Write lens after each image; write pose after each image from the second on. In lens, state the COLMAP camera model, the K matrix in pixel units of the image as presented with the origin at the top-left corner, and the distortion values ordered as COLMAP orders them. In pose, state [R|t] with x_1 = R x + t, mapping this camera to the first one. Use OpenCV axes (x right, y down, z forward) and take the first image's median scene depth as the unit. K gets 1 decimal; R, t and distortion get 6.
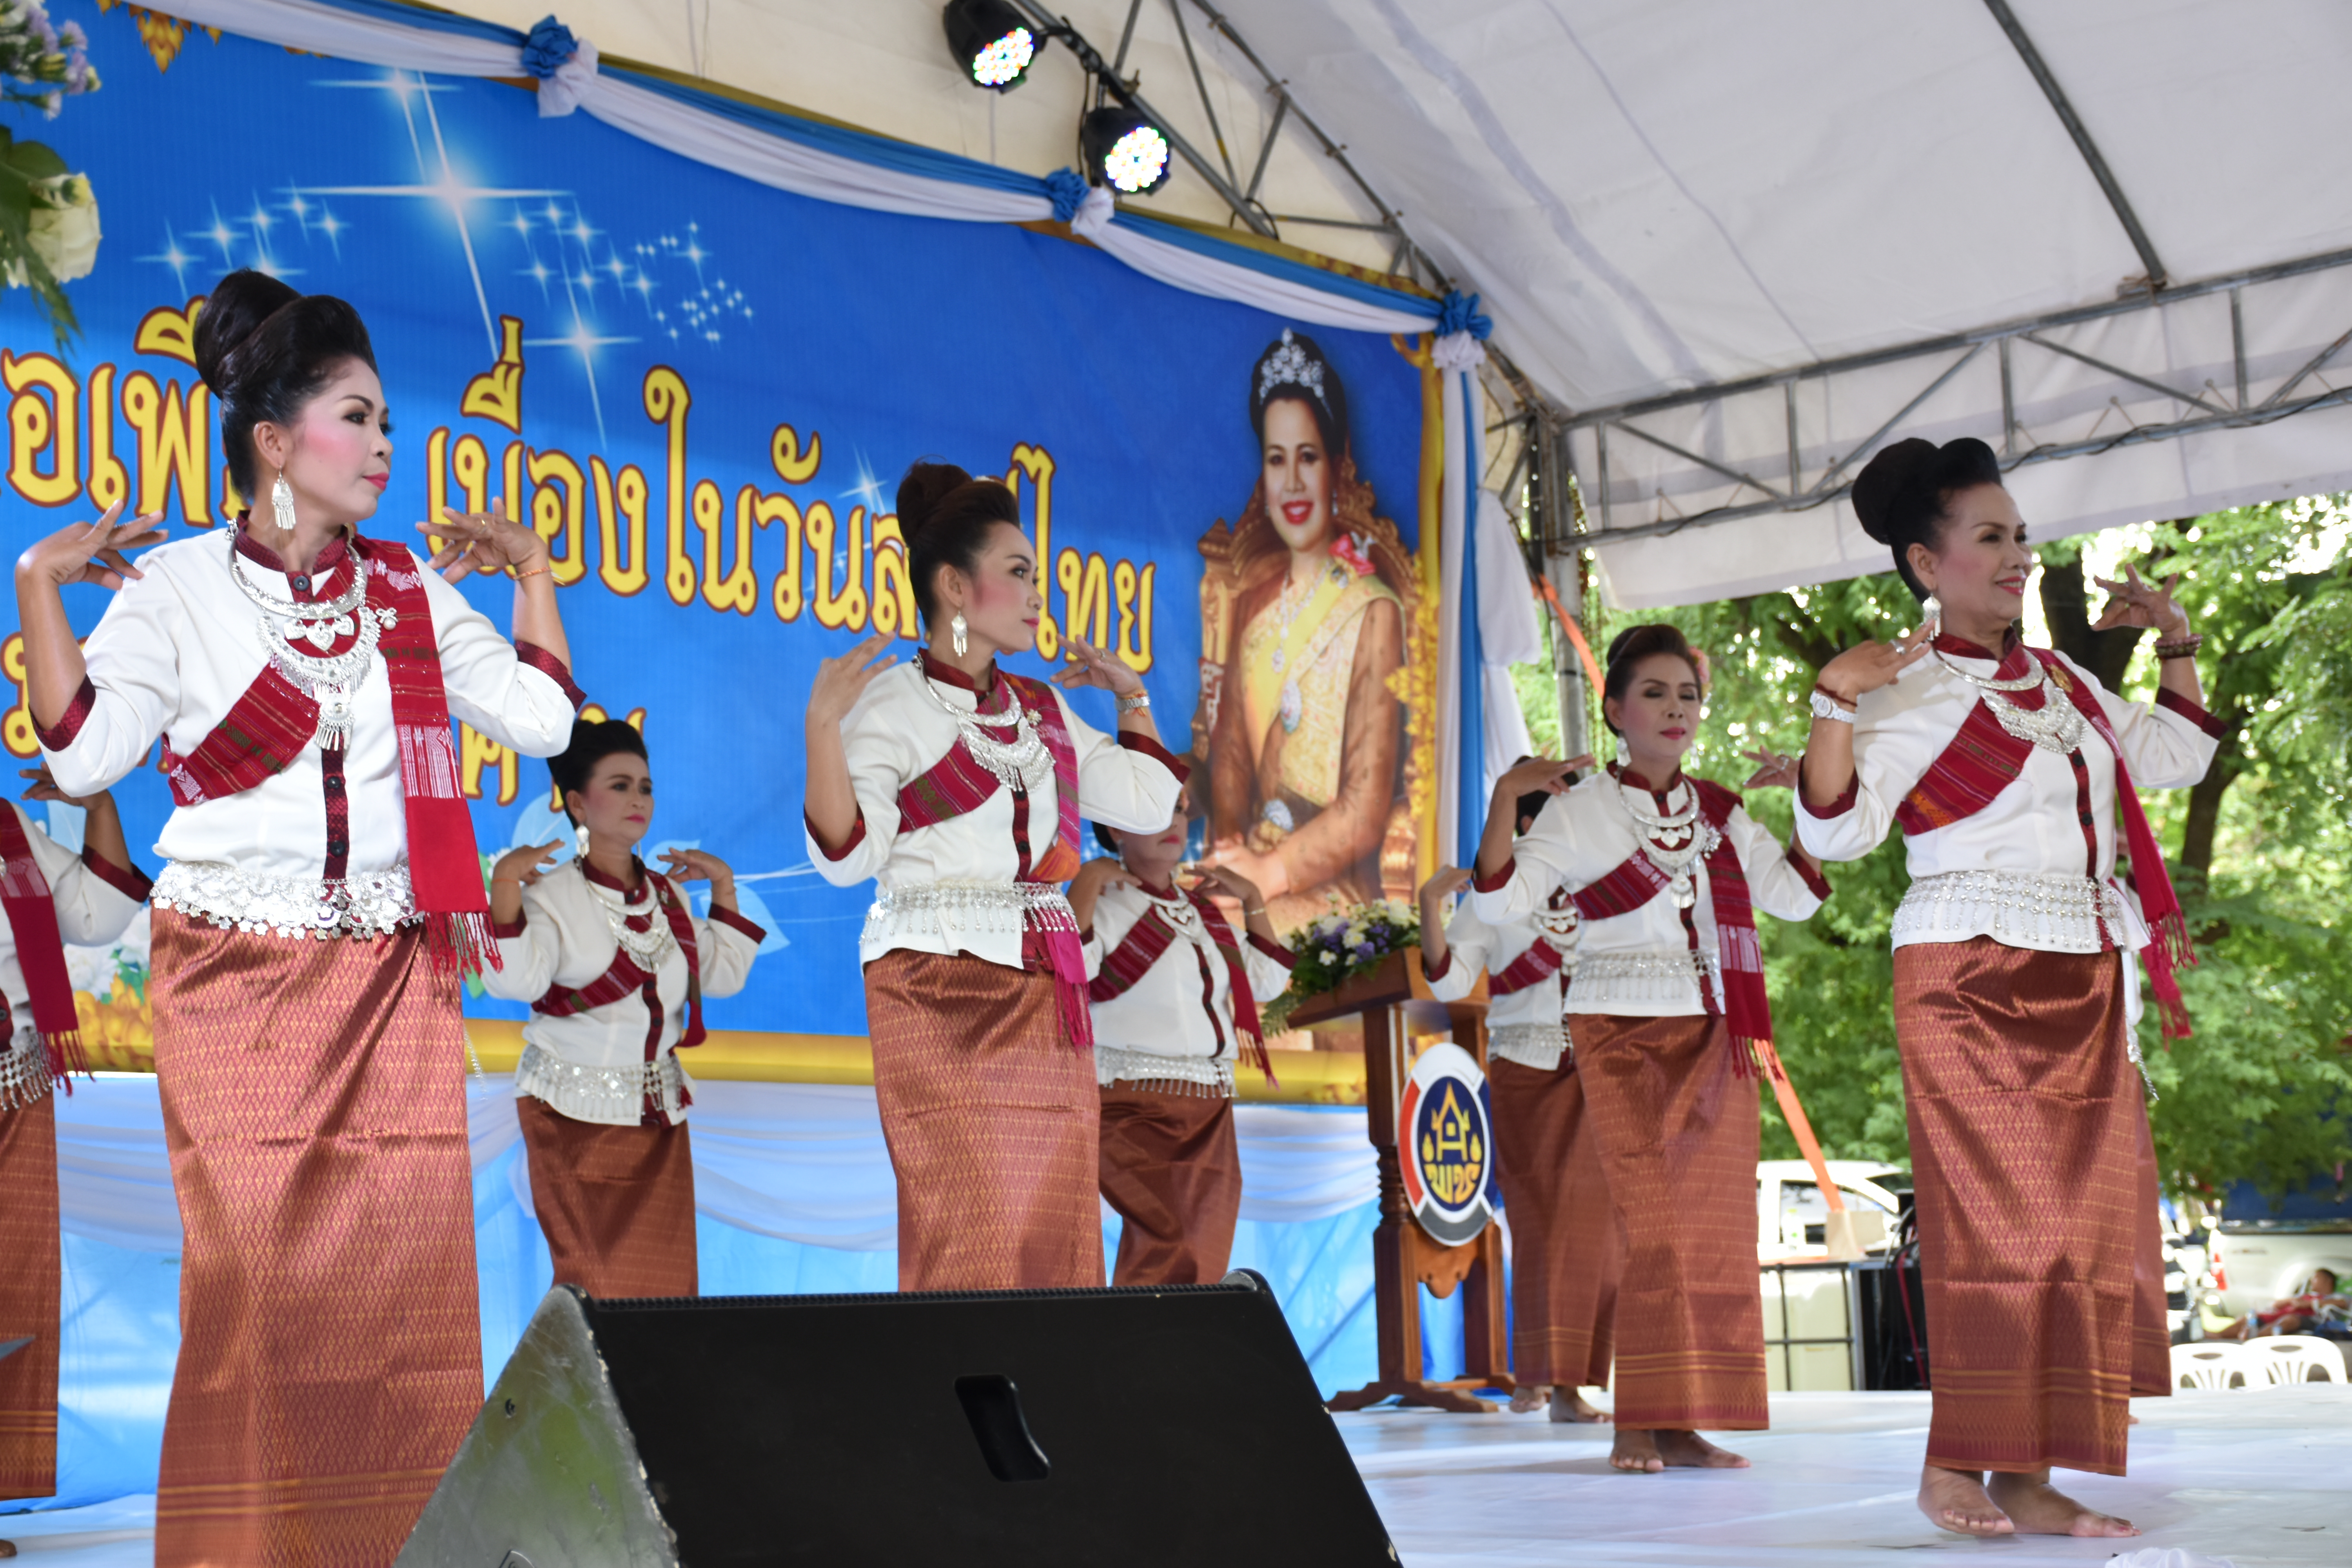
lens RADIAL K [[3826.6, 0, 1116.9], [0, 3826.6, 755.9], [0, 0, 1]] dist [0.001613, 0.000000]
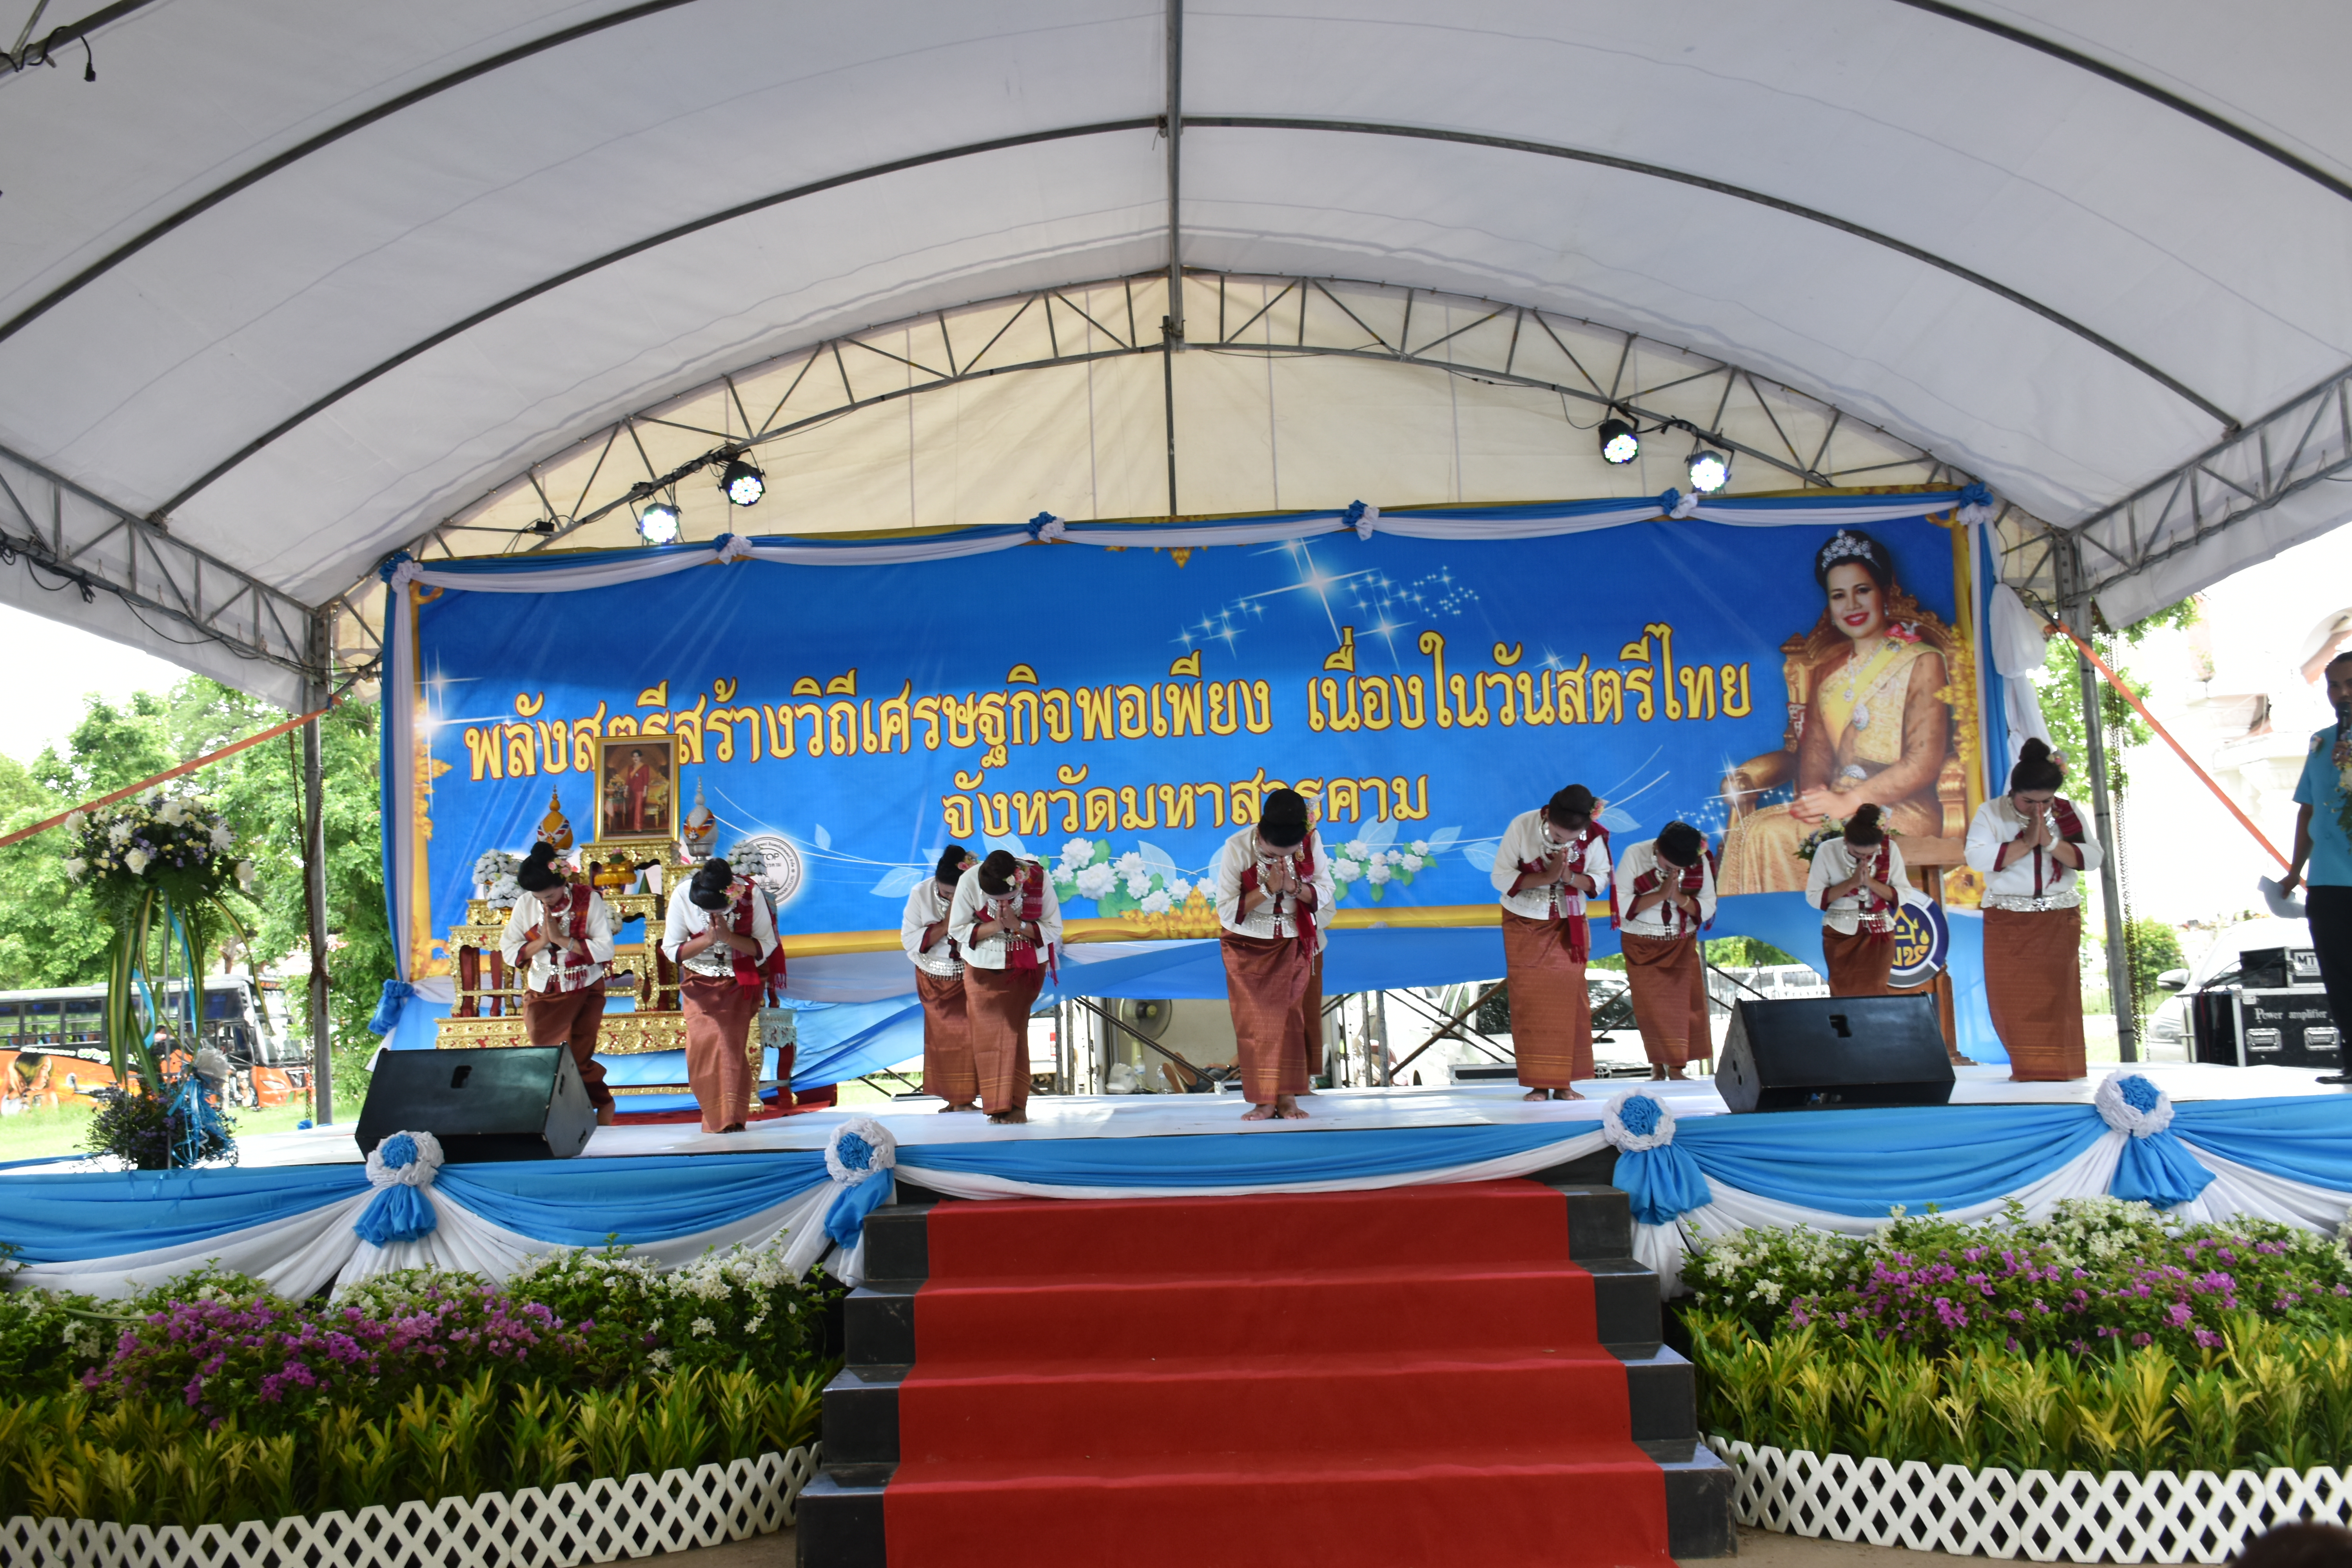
lens RADIAL K [[2096.5, 0, 1159.7], [0, 2096.5, 781.6], [0, 0, 1]] dist [-0.013973, 0.023855]
pose [[0.645698, -0.085095, -0.758836, 0.688611], [0.118869, 0.992858, -0.010193, -0.012947], [0.754284, -0.083620, 0.651202, 0.007933]]
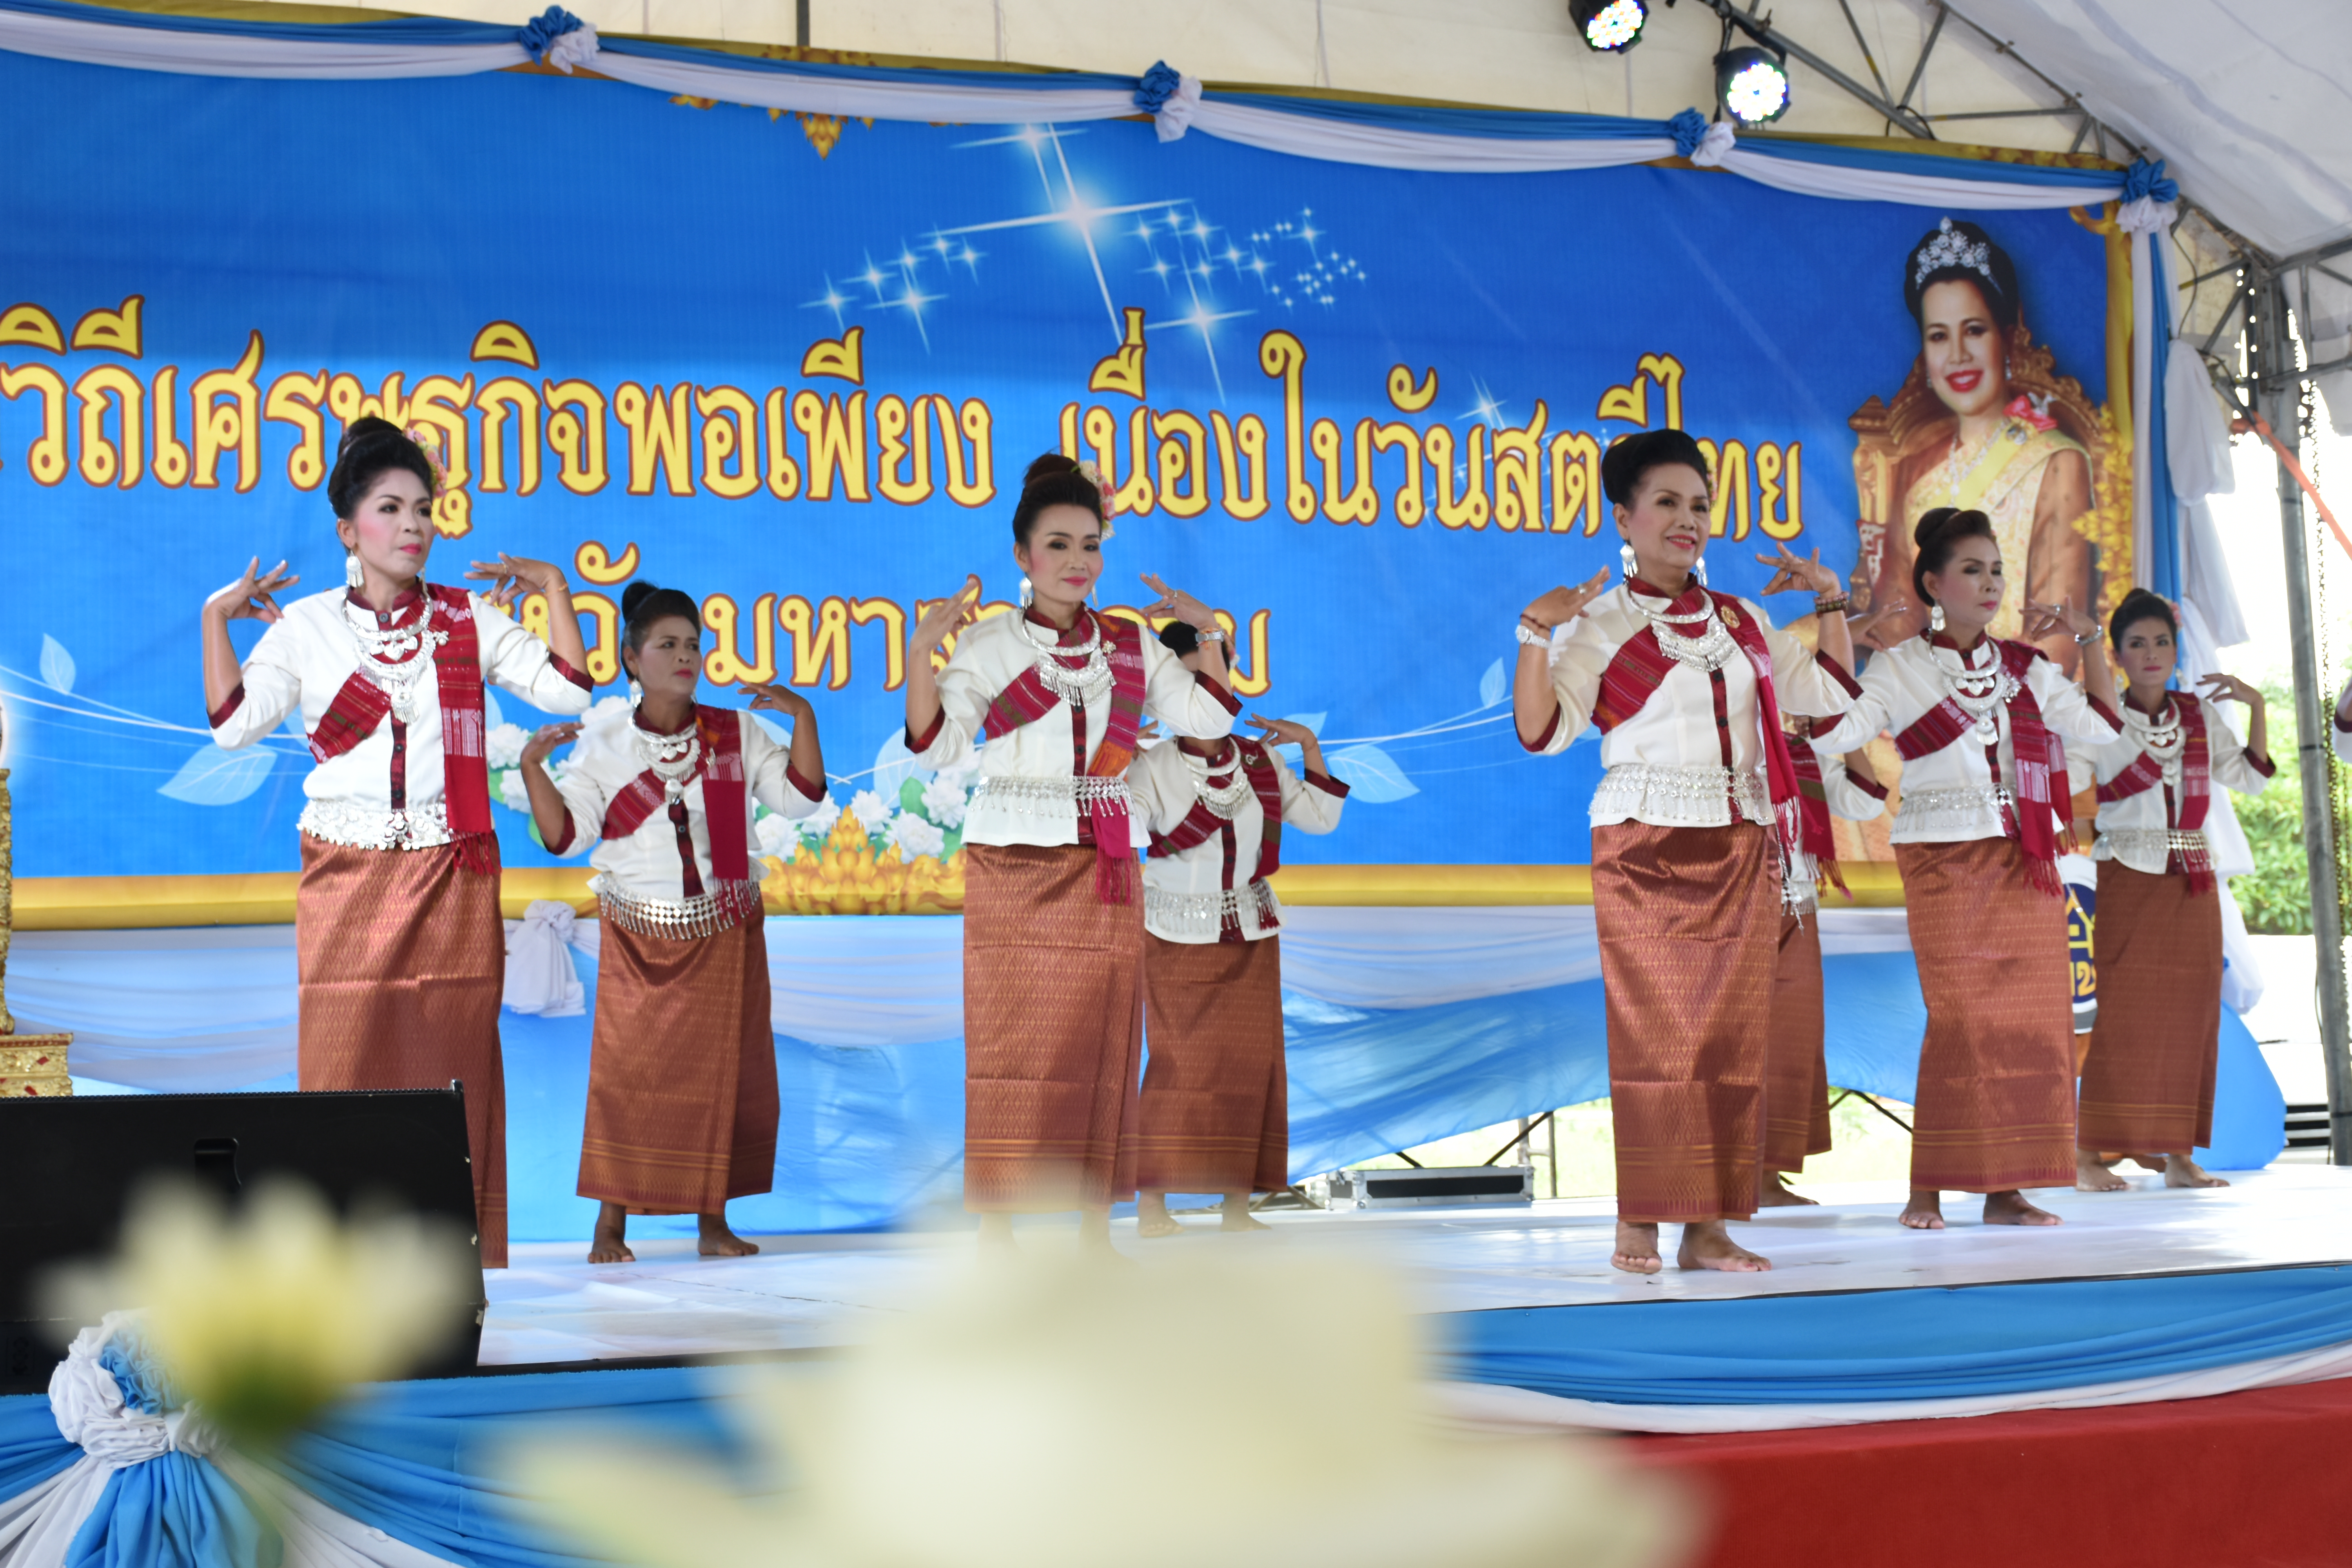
lens RADIAL K [[3826.6, 0, 1115.0], [0, 3826.6, 724.9], [0, 0, 1]] dist [0.001613, 0.000000]
pose [[0.904447, -0.038160, -0.424876, 0.319680], [0.059379, 0.997557, 0.036807, -0.021049], [0.422433, -0.058519, 0.904503, -0.133245]]
